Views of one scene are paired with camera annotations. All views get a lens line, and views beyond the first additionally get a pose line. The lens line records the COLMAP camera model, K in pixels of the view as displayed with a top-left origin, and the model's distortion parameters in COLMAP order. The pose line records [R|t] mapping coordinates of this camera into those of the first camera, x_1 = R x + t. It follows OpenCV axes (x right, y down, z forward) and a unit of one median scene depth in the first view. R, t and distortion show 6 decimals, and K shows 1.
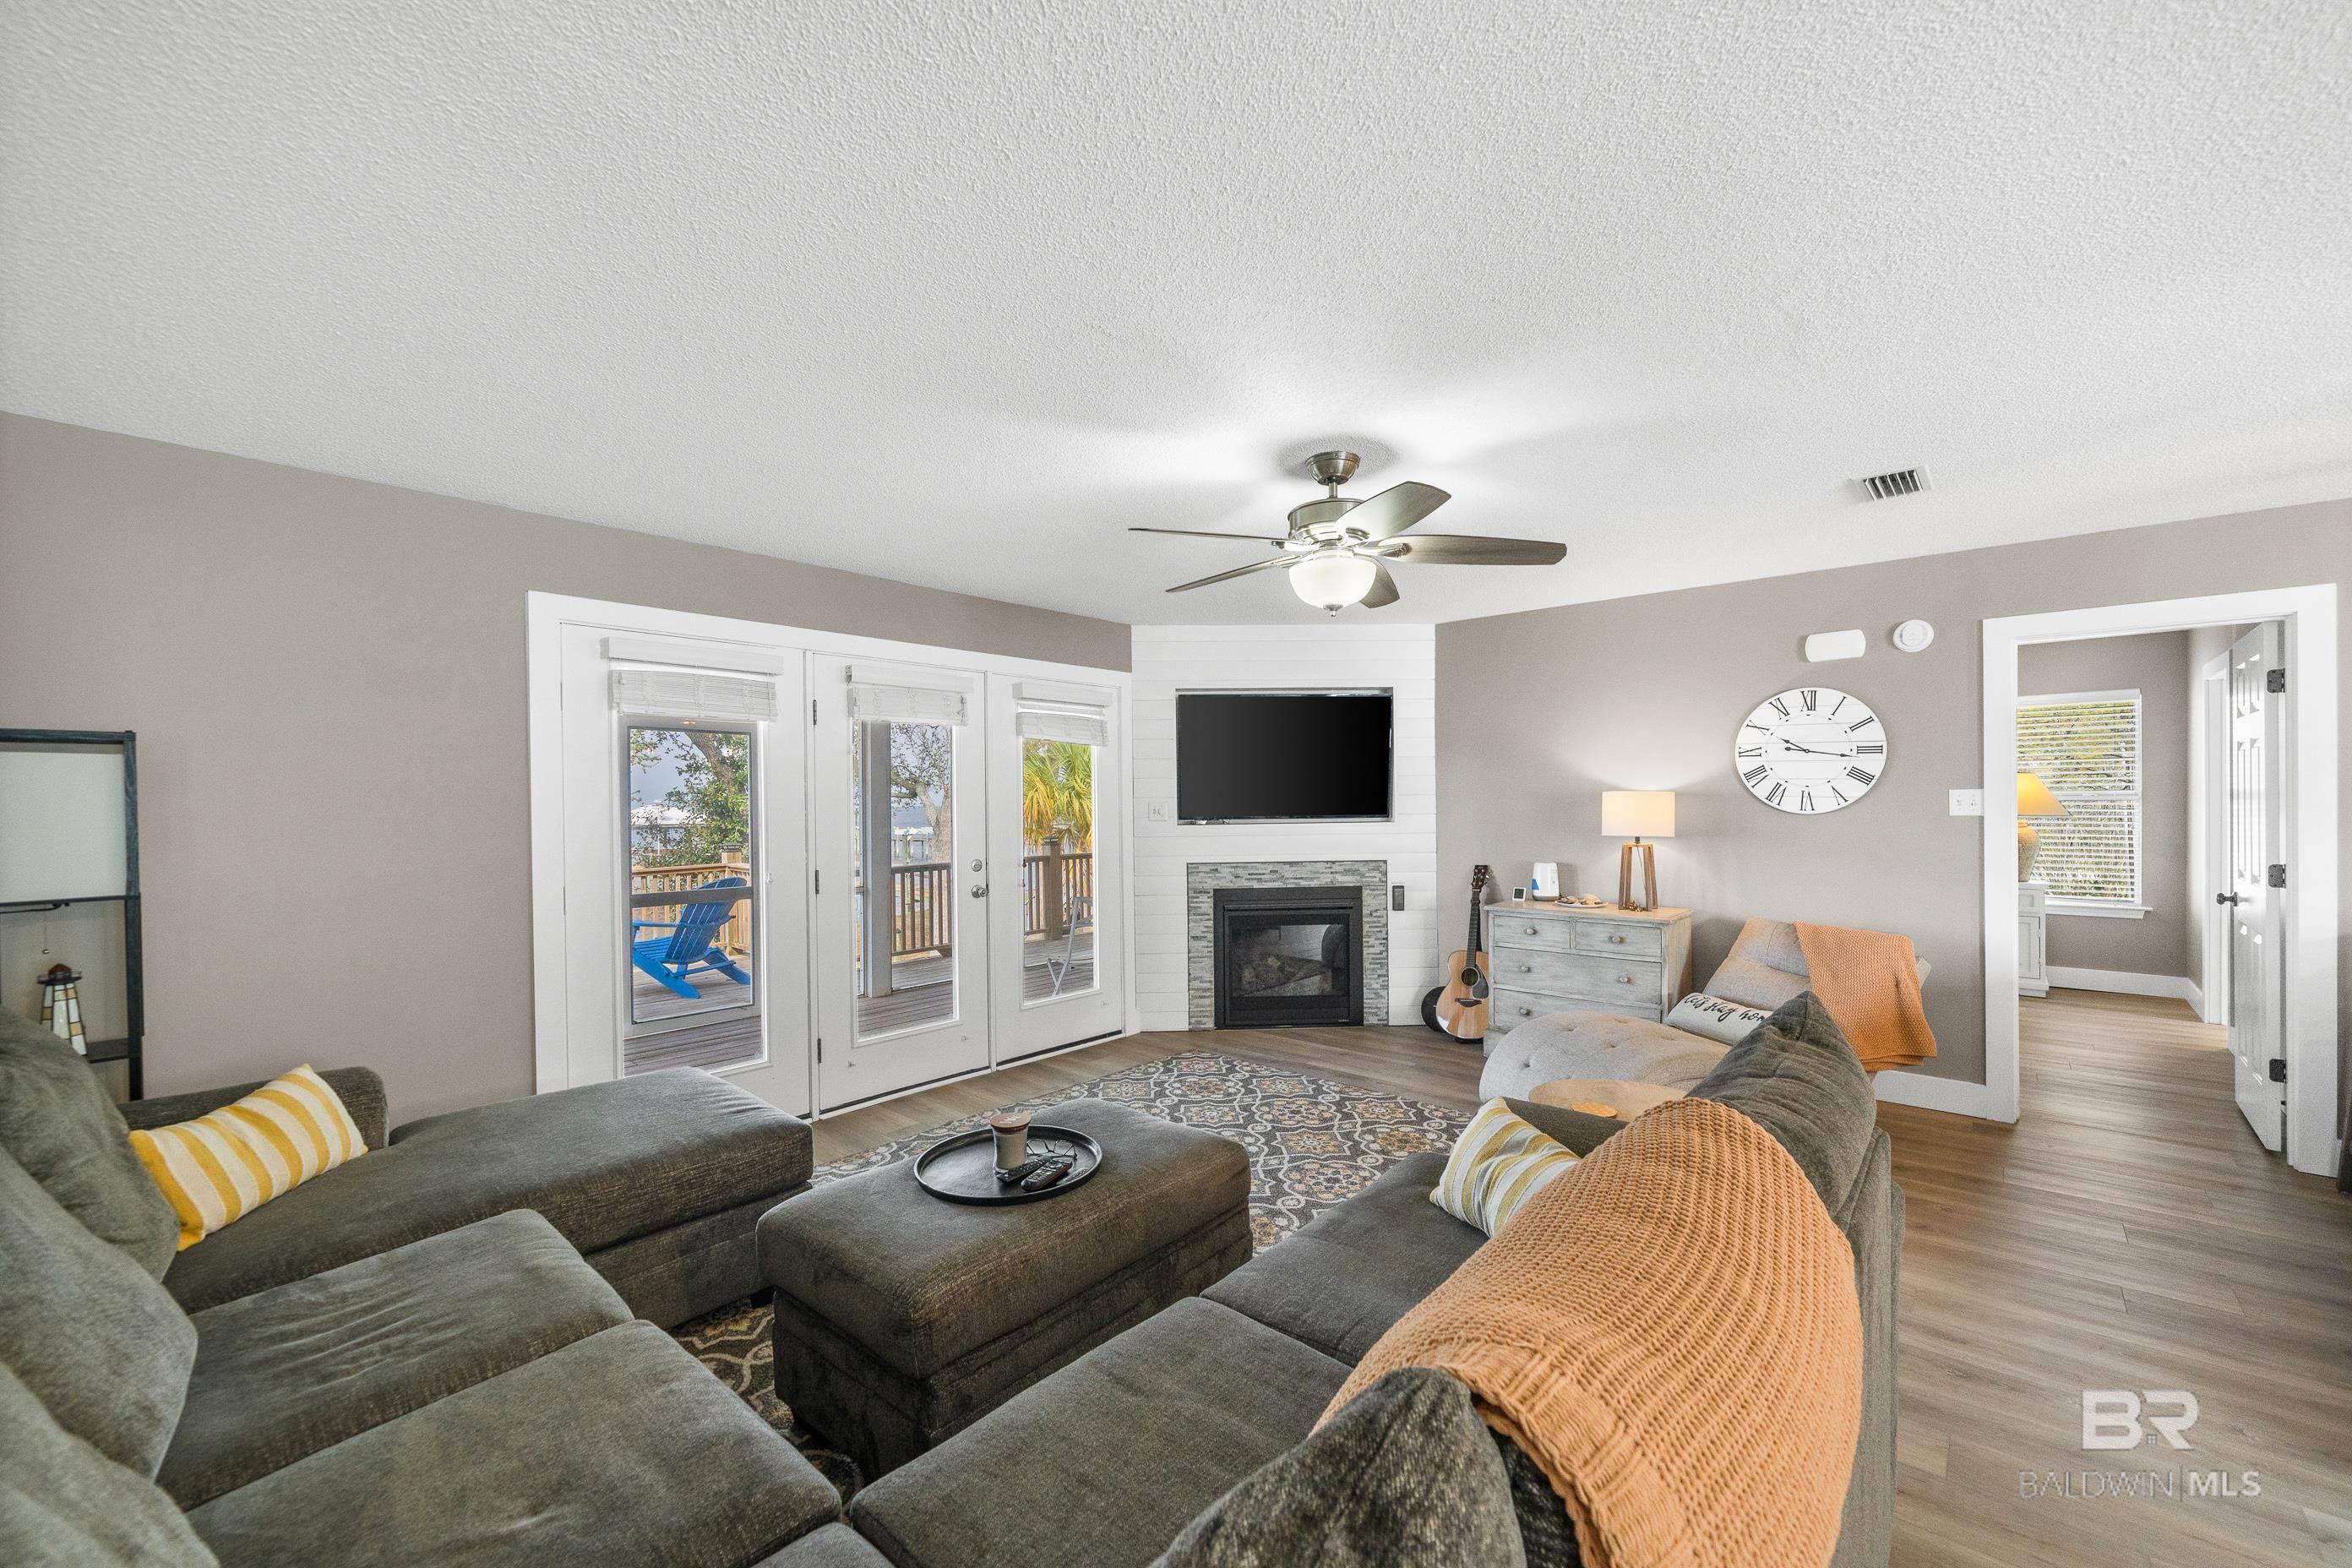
lens RADIAL K [[944.4, 0, 1184.8], [0, 944.4, 795.4], [0, 0, 1]] dist [0.000688, -0.000036]
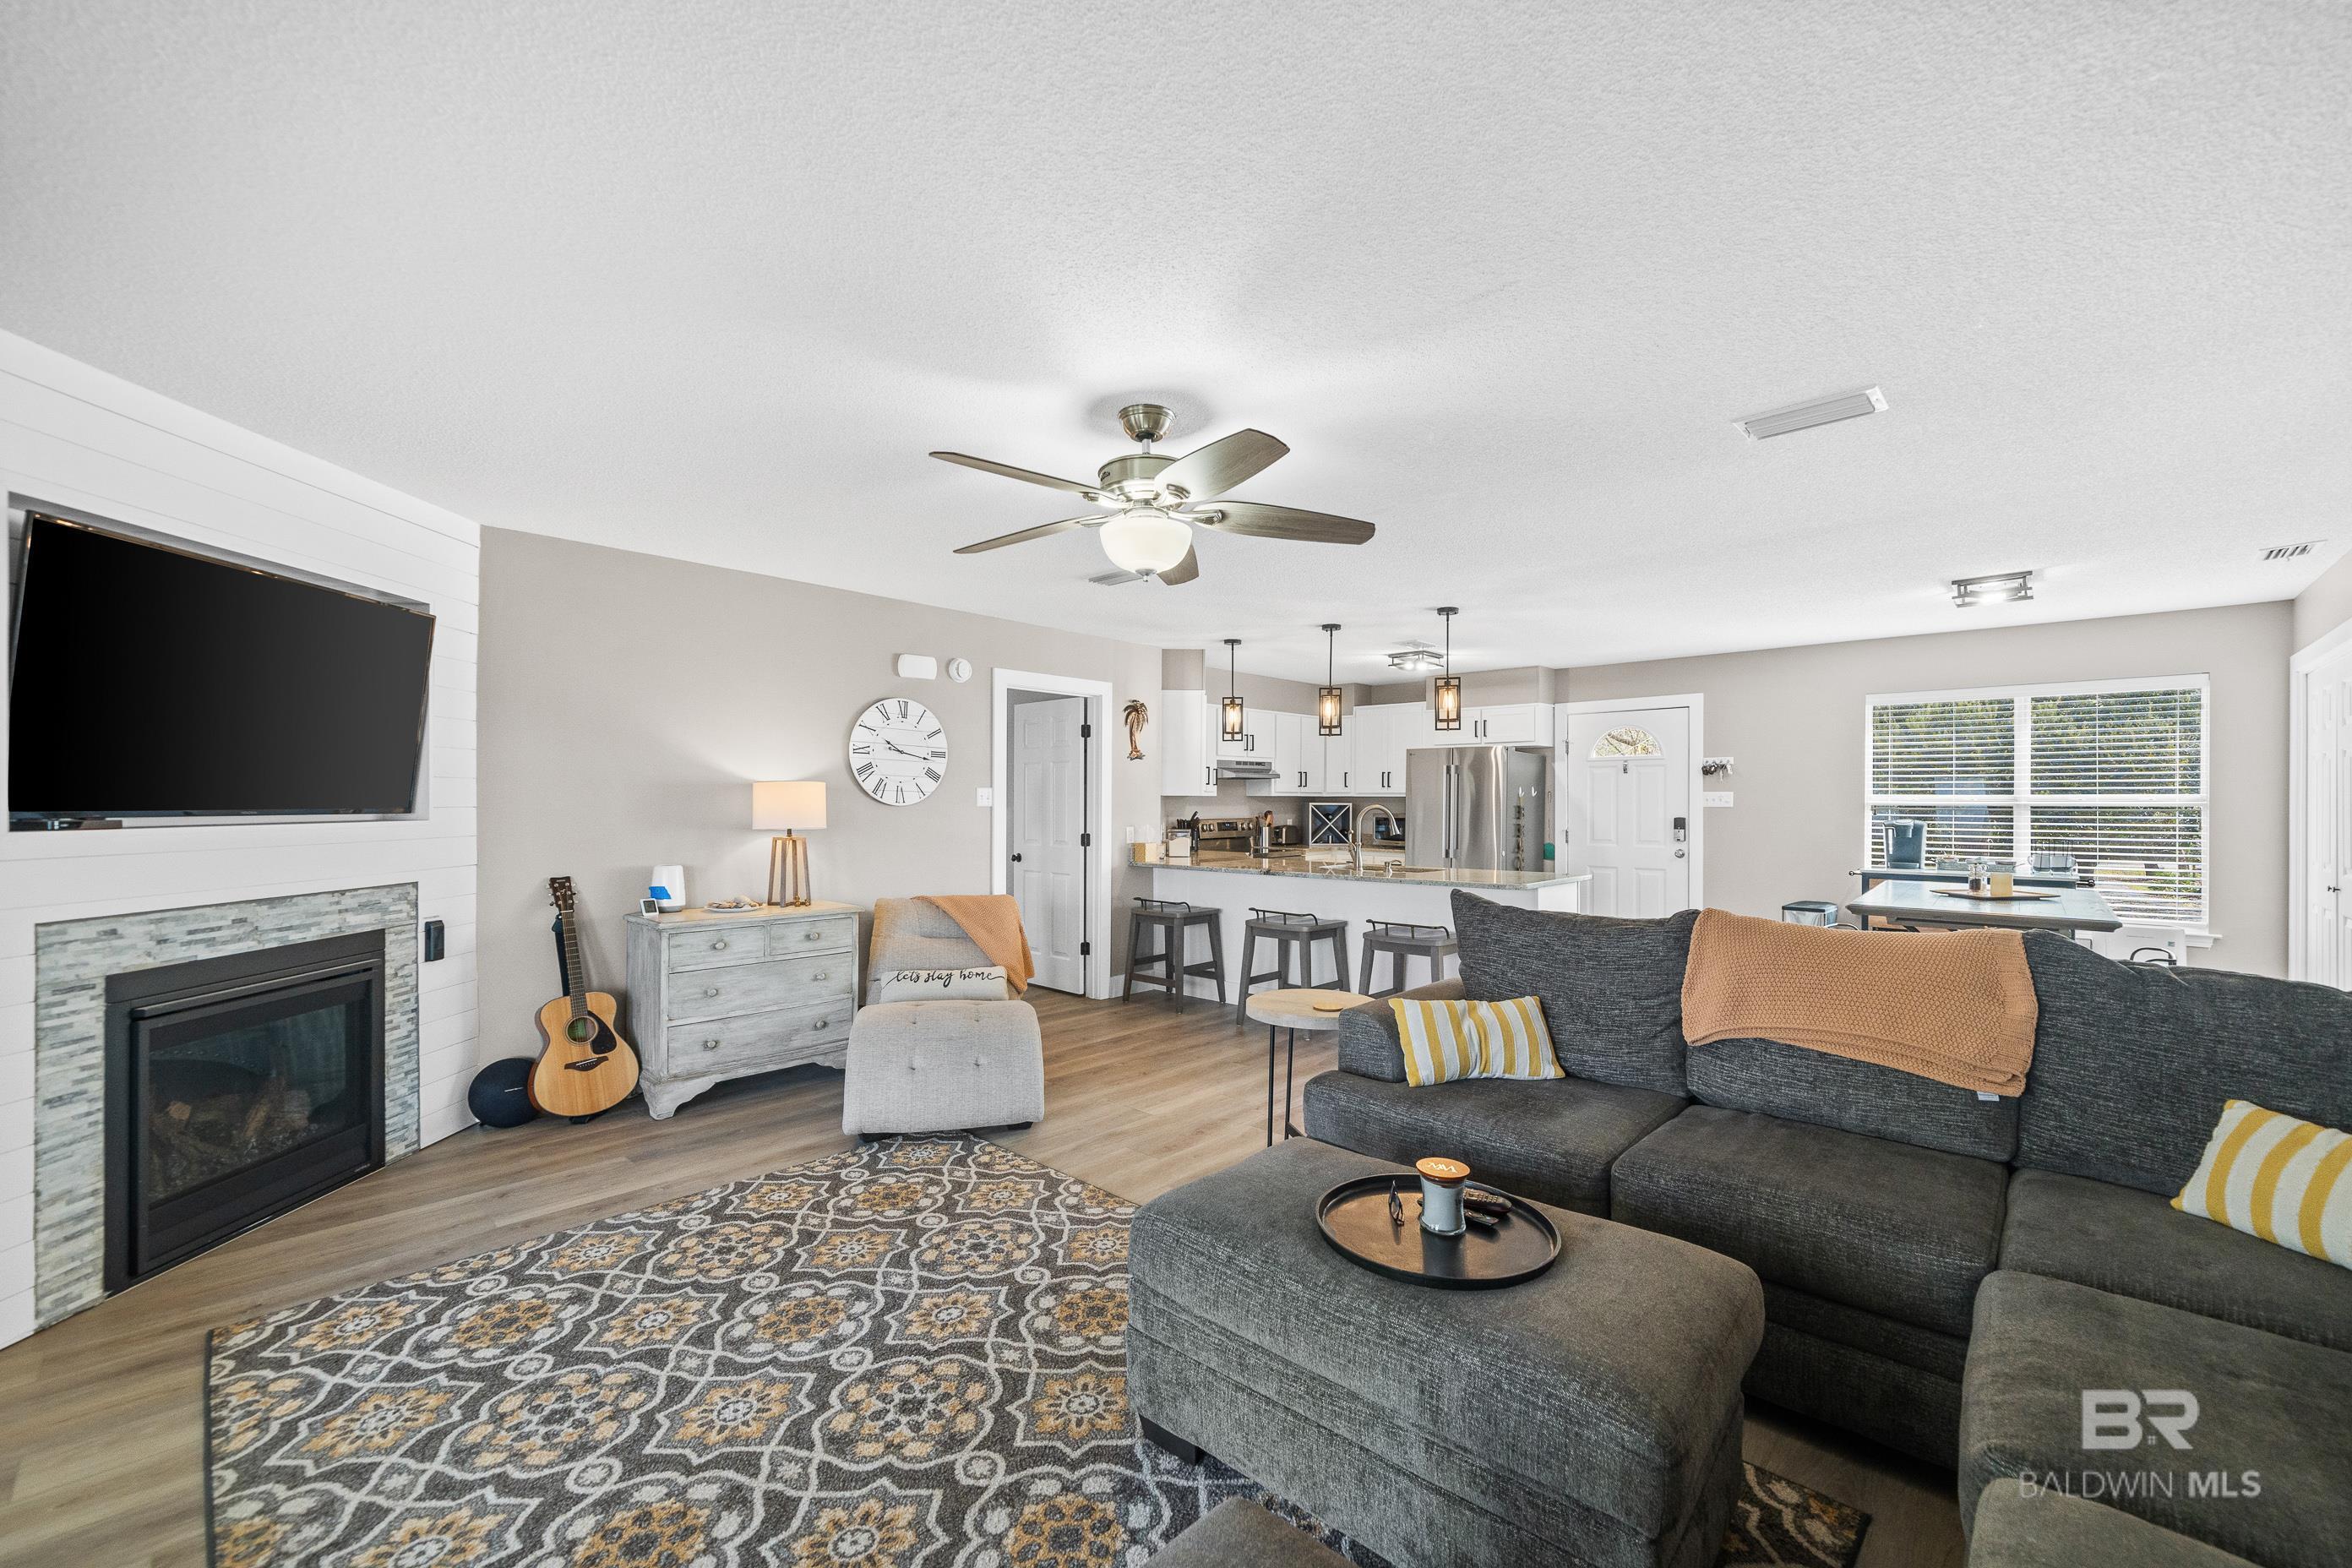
lens RADIAL K [[944.4, 0, 1186.3], [0, 944.4, 803.5], [0, 0, 1]] dist [0.000688, -0.000036]
pose [[0.012945, 0.010257, 0.999864, -0.454192], [-0.005734, 0.999932, -0.010183, 0.023779], [-0.999900, -0.005601, 0.013003, 0.563523]]
